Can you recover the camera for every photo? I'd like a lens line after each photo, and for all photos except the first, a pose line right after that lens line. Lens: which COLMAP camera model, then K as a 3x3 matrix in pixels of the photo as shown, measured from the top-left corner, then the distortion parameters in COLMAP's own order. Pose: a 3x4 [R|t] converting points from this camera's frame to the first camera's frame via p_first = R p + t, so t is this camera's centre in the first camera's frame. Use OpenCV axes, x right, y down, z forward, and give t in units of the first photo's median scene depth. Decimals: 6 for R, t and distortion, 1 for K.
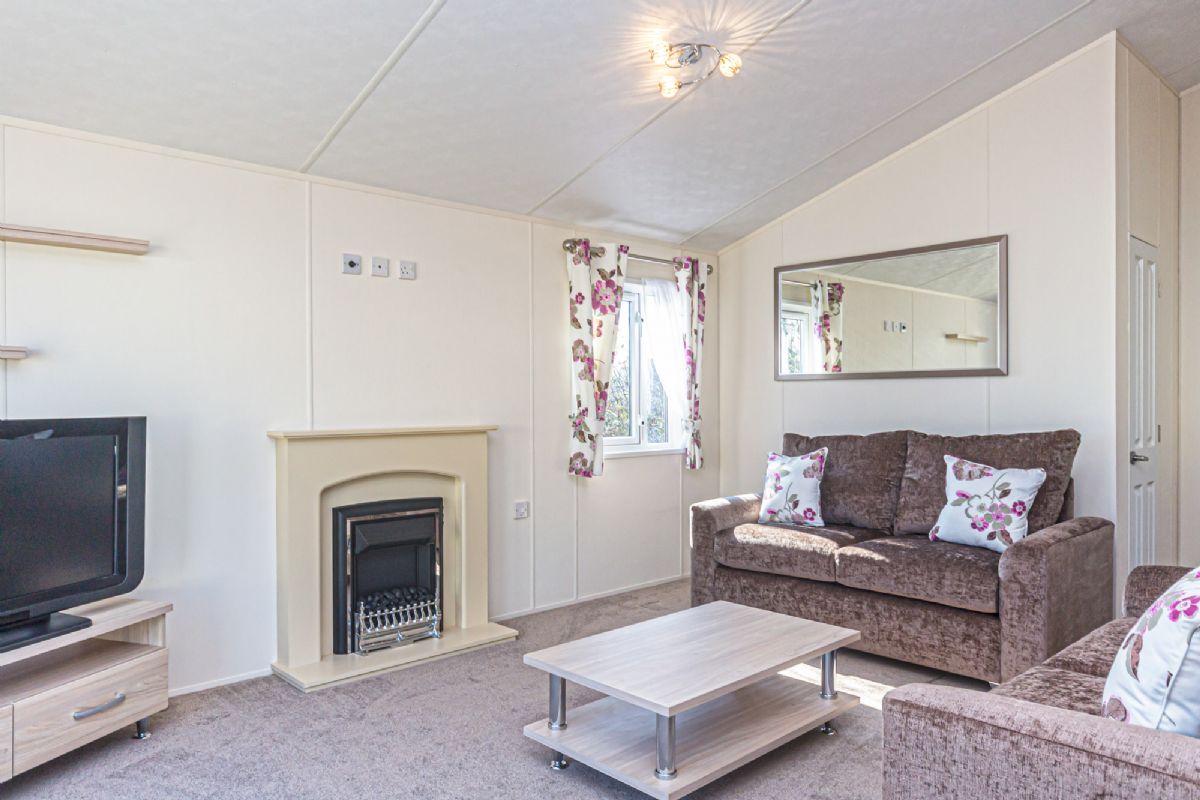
lens RADIAL K [[800.2, 0, 600.0], [0, 800.2, 400.0], [0, 0, 1]] dist [-0.025650, -0.001075]
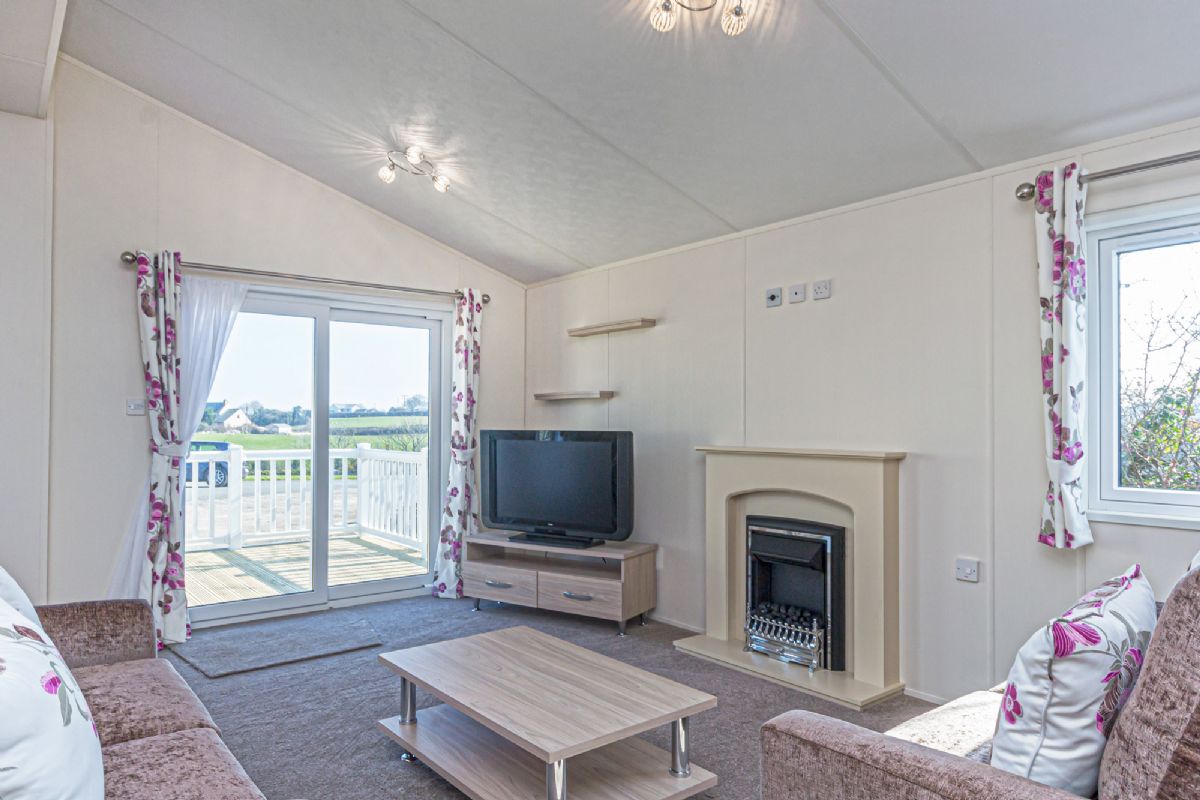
lens RADIAL K [[767.6, 0, 597.5], [0, 767.6, 415.9], [0, 0, 1]] dist [0.000261, 0.001023]
pose [[-0.073600, -0.008173, -0.997254, 0.760220], [-0.006066, 0.999952, -0.007747, 0.002091], [0.997269, 0.005479, -0.073646, 0.838045]]
